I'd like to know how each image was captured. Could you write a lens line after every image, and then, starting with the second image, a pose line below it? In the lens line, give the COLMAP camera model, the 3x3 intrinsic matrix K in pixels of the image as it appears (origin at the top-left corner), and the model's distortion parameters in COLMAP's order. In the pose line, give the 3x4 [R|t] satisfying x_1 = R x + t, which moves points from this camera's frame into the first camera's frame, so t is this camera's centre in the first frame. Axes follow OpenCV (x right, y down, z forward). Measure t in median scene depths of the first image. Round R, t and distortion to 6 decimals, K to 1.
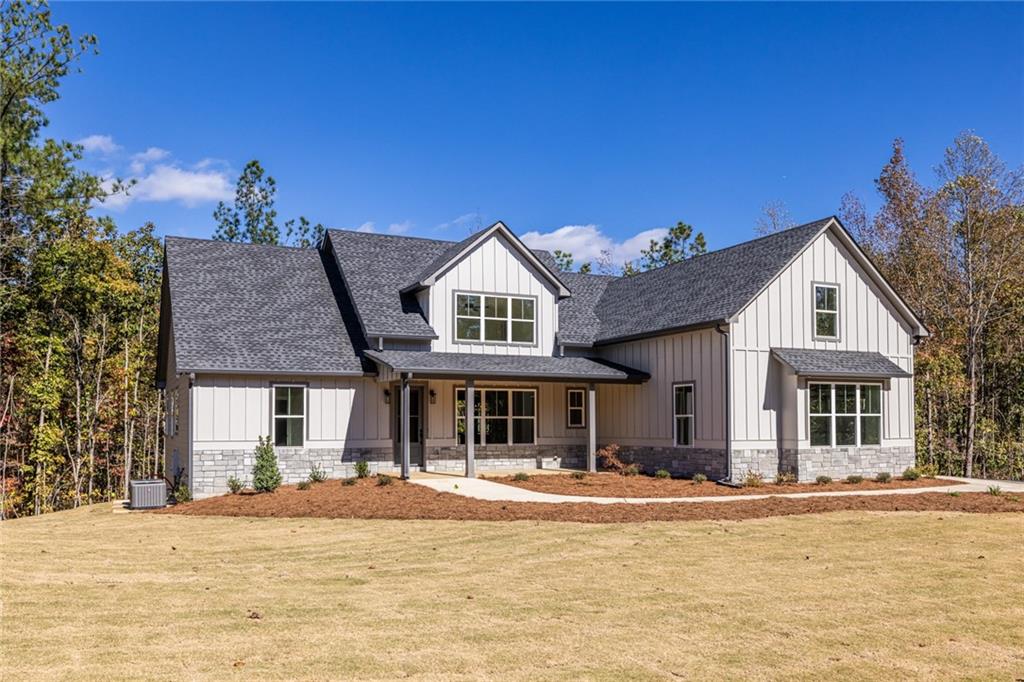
lens RADIAL K [[794.4, 0, 496.0], [0, 794.4, 400.9], [0, 0, 1]] dist [0.029246, -0.000367]
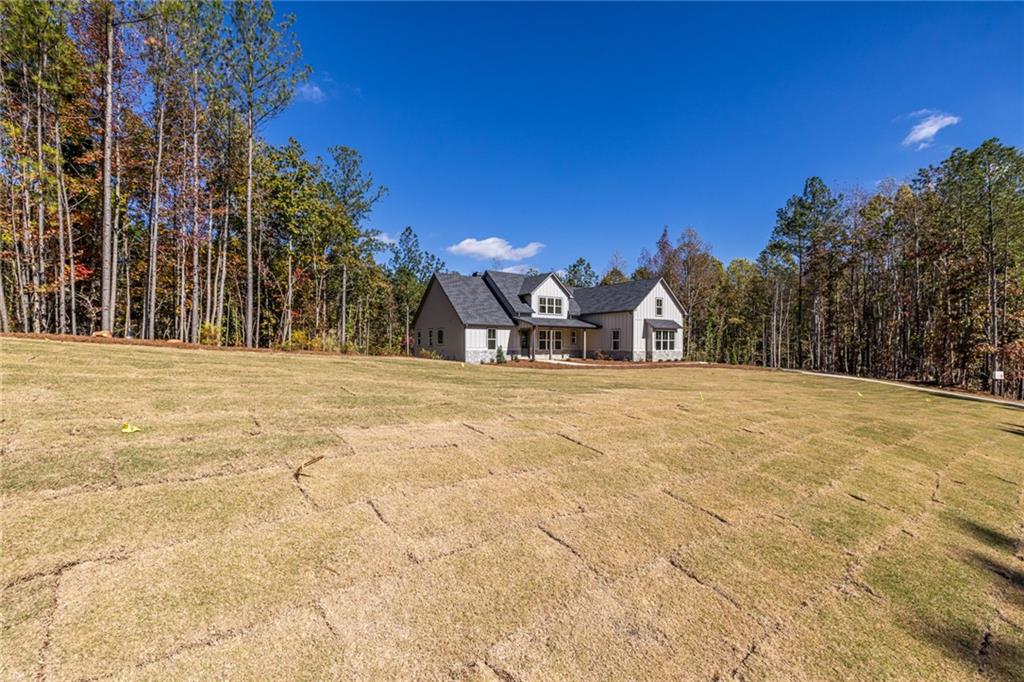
lens RADIAL K [[439.6, 0, 512.0], [0, 439.6, 341.0], [0, 0, 1]] dist [0.002288, 0.000349]
pose [[0.984994, 0.009415, 0.172333, -0.445328], [-0.013356, 0.999675, 0.021724, -0.009354], [-0.172072, -0.023700, 0.984799, -0.589785]]
